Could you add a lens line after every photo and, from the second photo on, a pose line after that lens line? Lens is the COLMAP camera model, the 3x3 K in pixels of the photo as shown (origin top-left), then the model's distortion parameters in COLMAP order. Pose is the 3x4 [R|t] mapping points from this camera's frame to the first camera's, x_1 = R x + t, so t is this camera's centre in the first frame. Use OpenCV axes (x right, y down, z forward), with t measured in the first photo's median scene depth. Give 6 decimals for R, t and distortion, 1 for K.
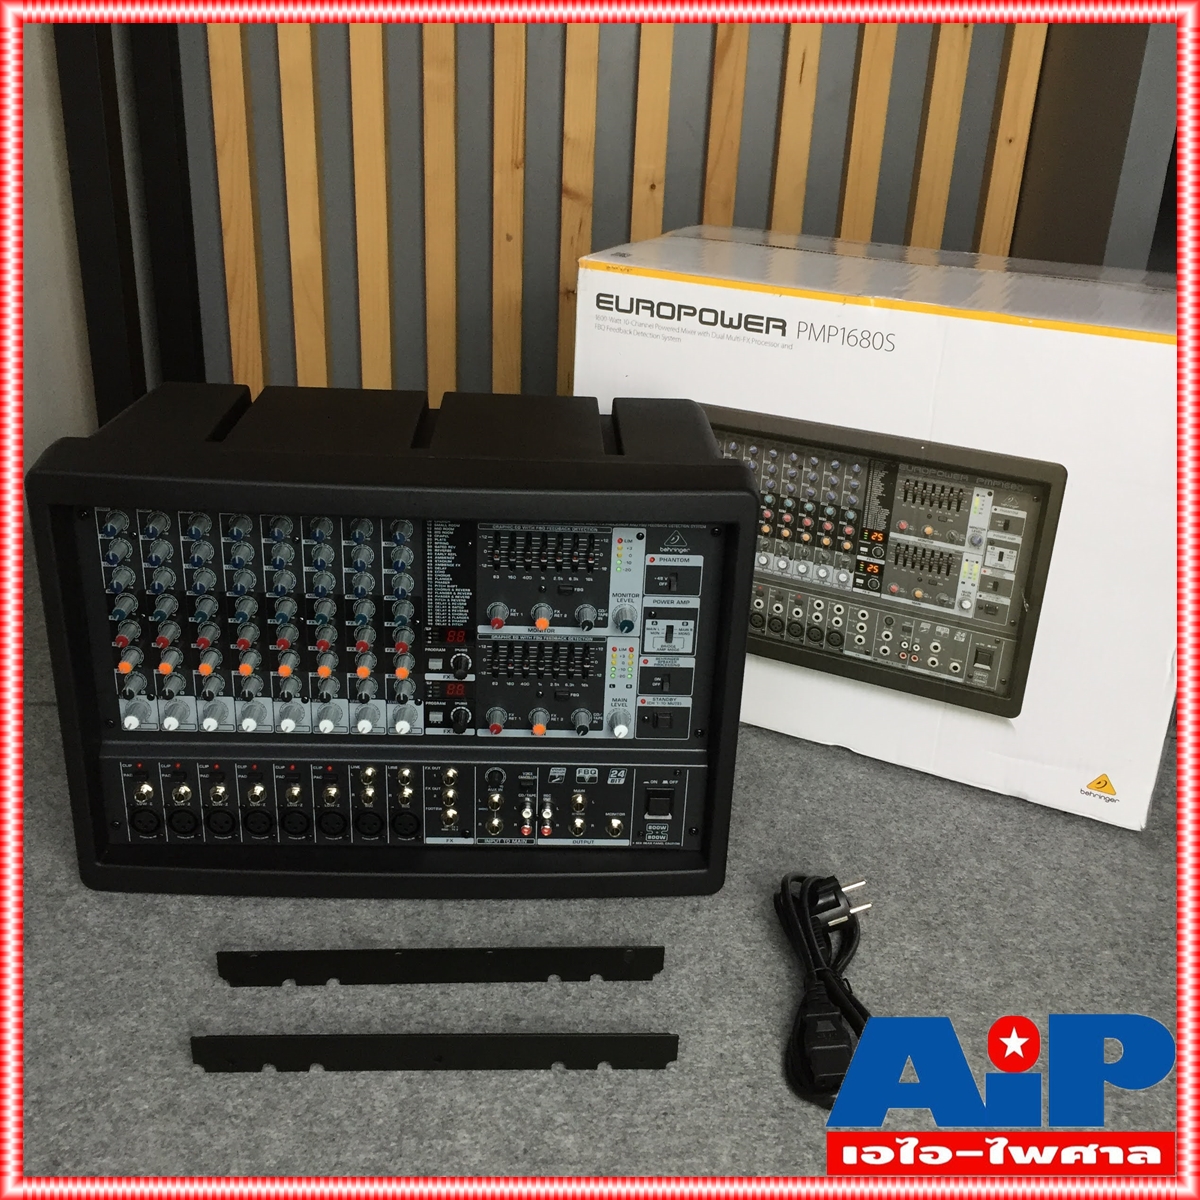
lens RADIAL K [[1330.8, 0, 607.9], [0, 1330.8, 603.2], [0, 0, 1]] dist [0.032790, 0.000000]
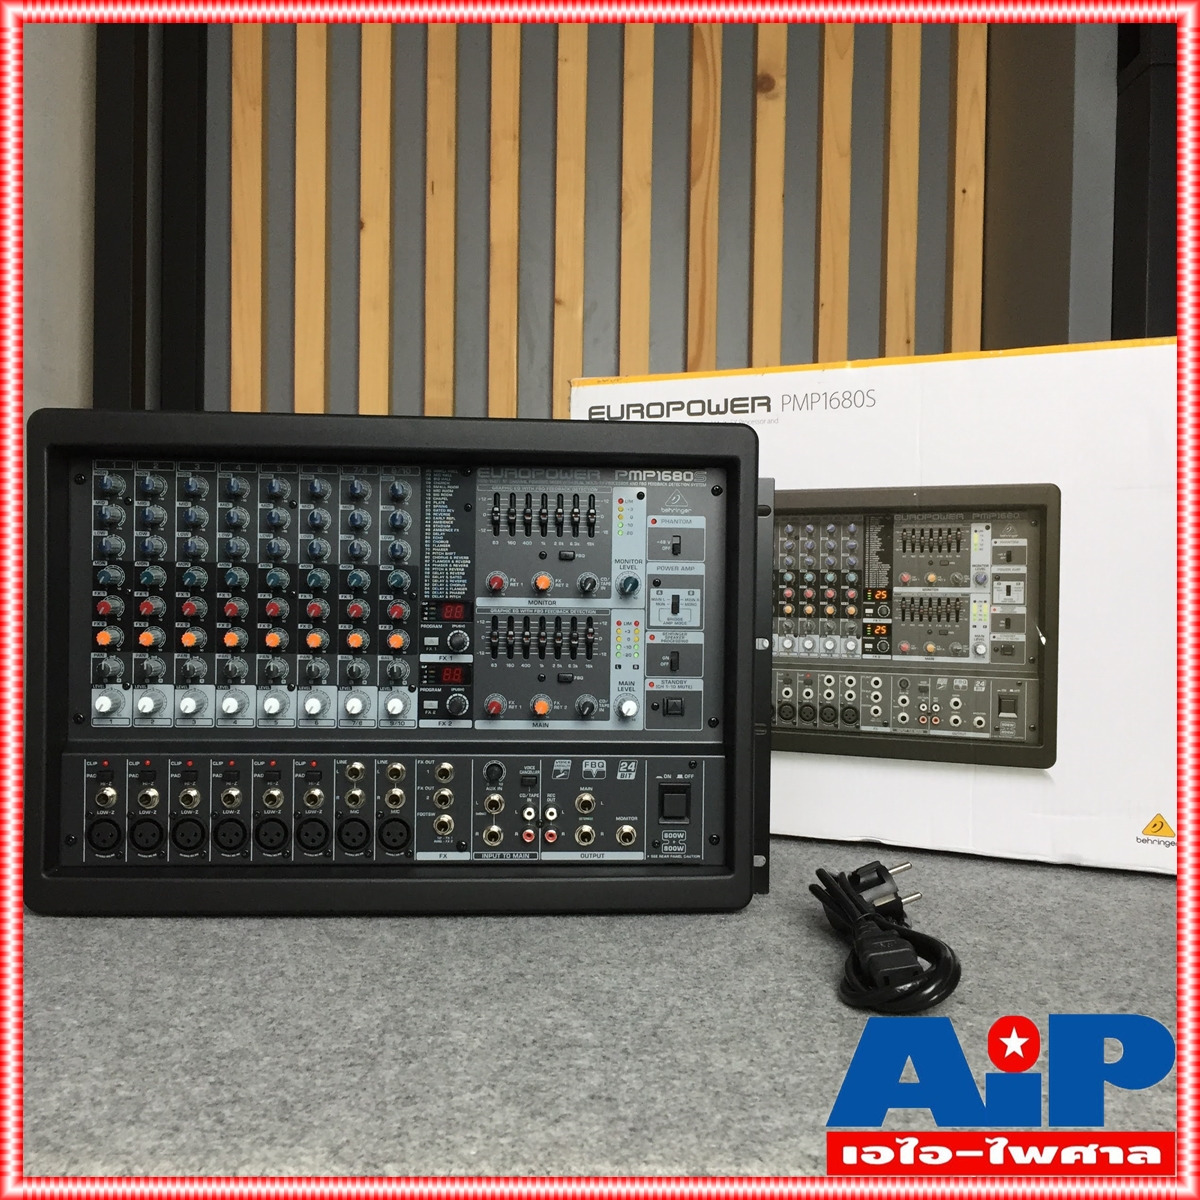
lens RADIAL K [[1330.8, 0, 608.3], [0, 1330.8, 603.0], [0, 0, 1]] dist [0.032790, 0.000000]
pose [[0.999370, -0.032451, 0.014384, -0.015558], [0.035495, 0.917244, -0.396742, 0.389326], [-0.000319, 0.397003, 0.917817, 0.113300]]
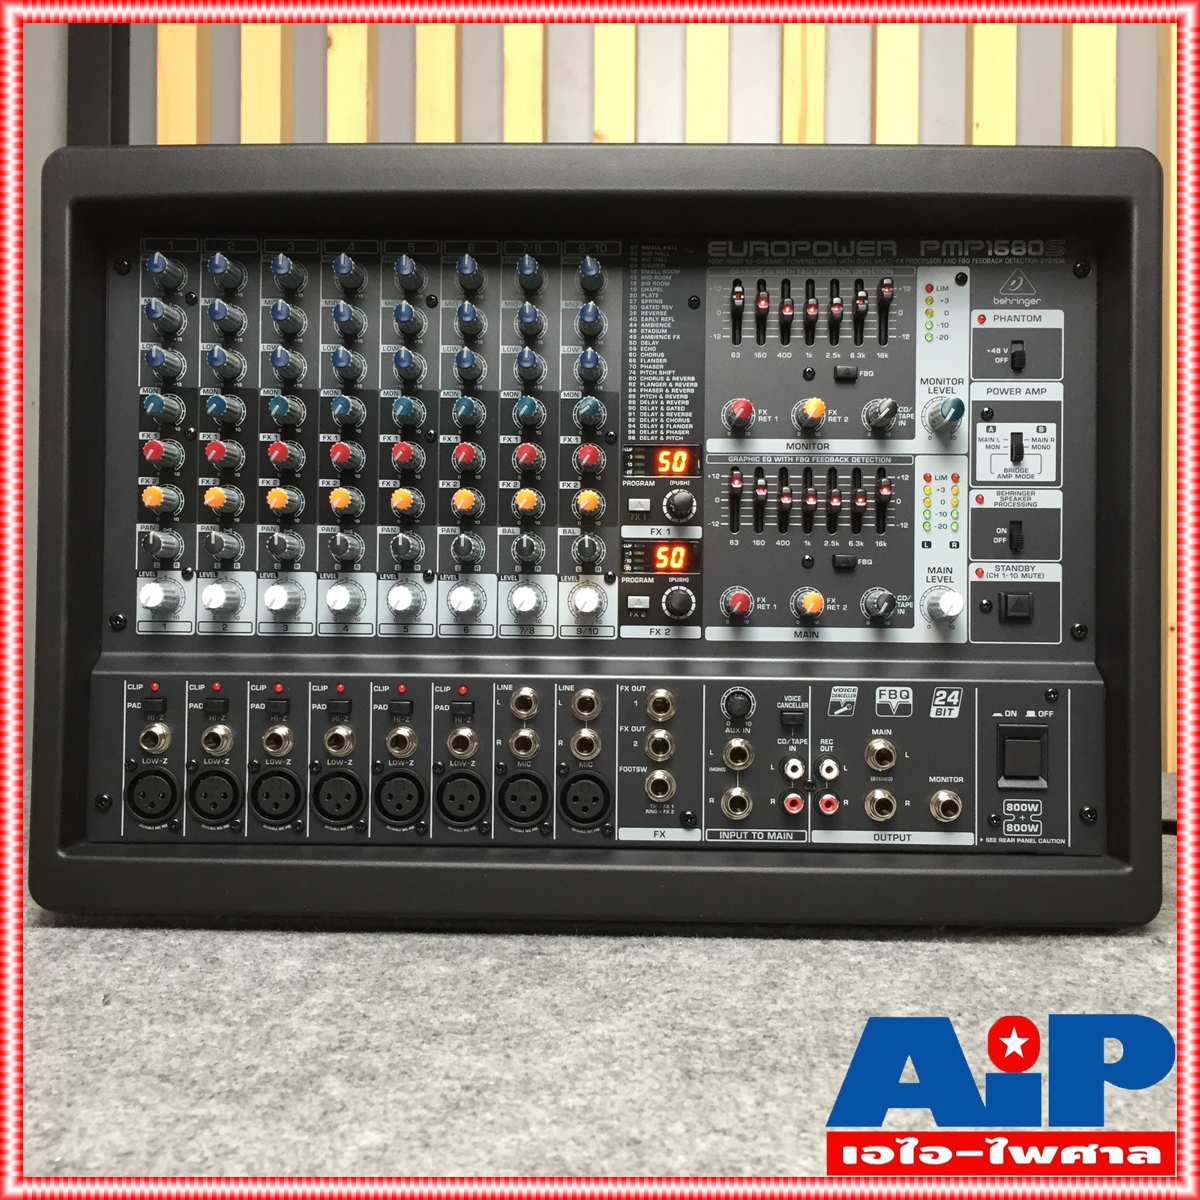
lens RADIAL K [[1330.8, 0, 603.1], [0, 1330.8, 603.8], [0, 0, 1]] dist [0.032790, 0.000000]
pose [[0.996945, -0.036520, -0.069038, -0.101695], [0.003507, 0.903989, -0.427541, 0.341881], [0.078023, 0.425993, 0.901356, 0.443254]]
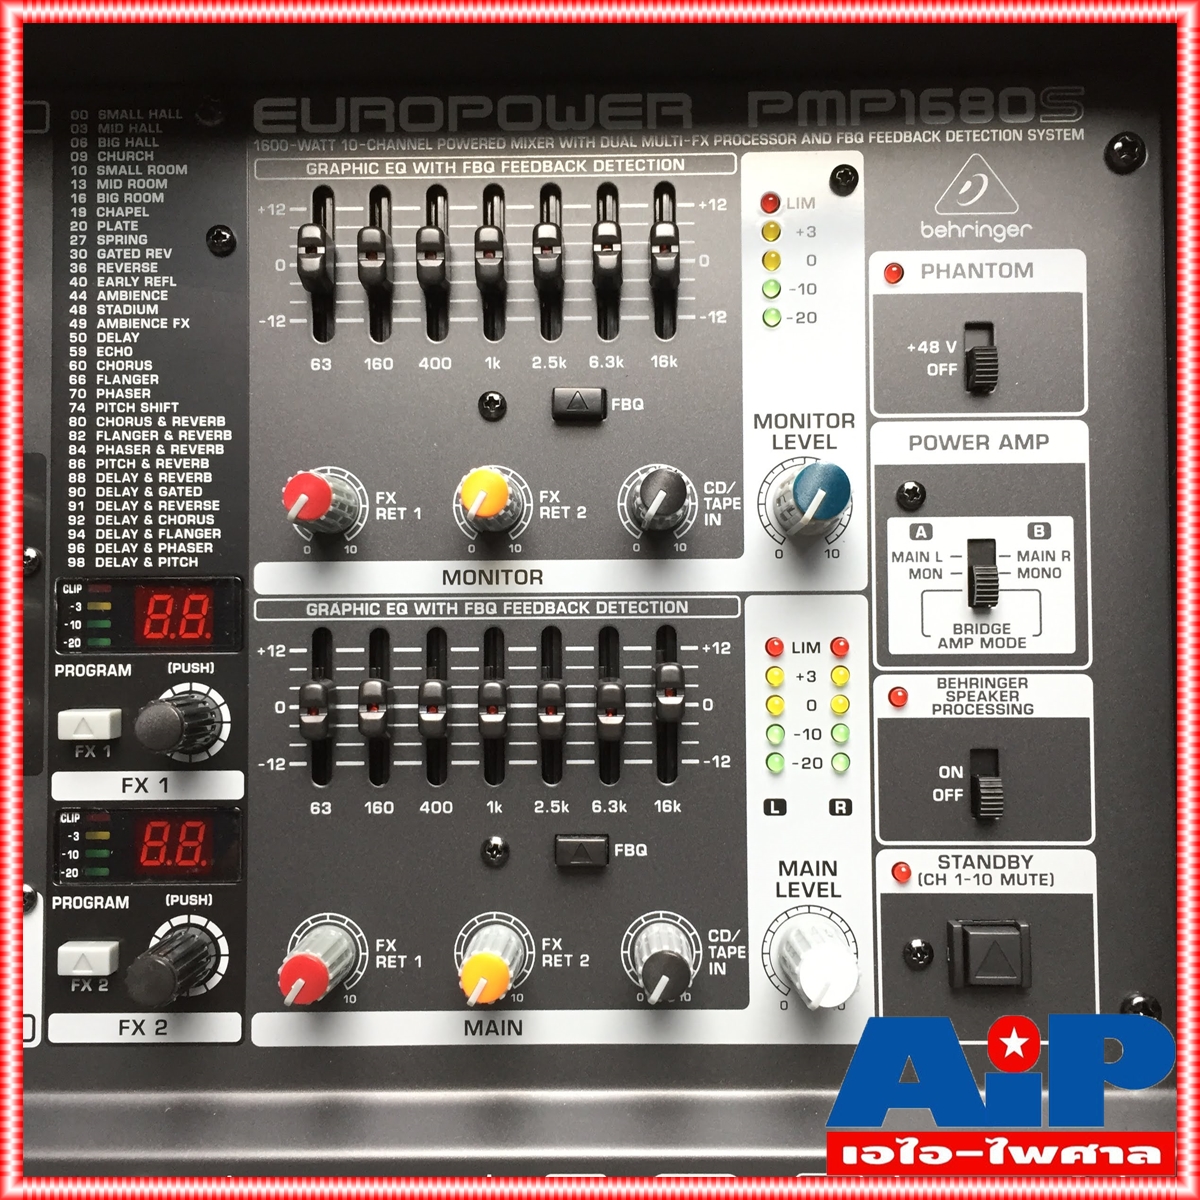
lens RADIAL K [[1330.8, 0, 603.1], [0, 1330.8, 604.9], [0, 0, 1]] dist [0.032790, 0.000000]
pose [[0.997072, -0.053371, -0.054766, -0.013420], [0.023940, 0.898028, -0.439287, 0.137209], [0.072627, 0.436690, 0.896676, 0.738853]]
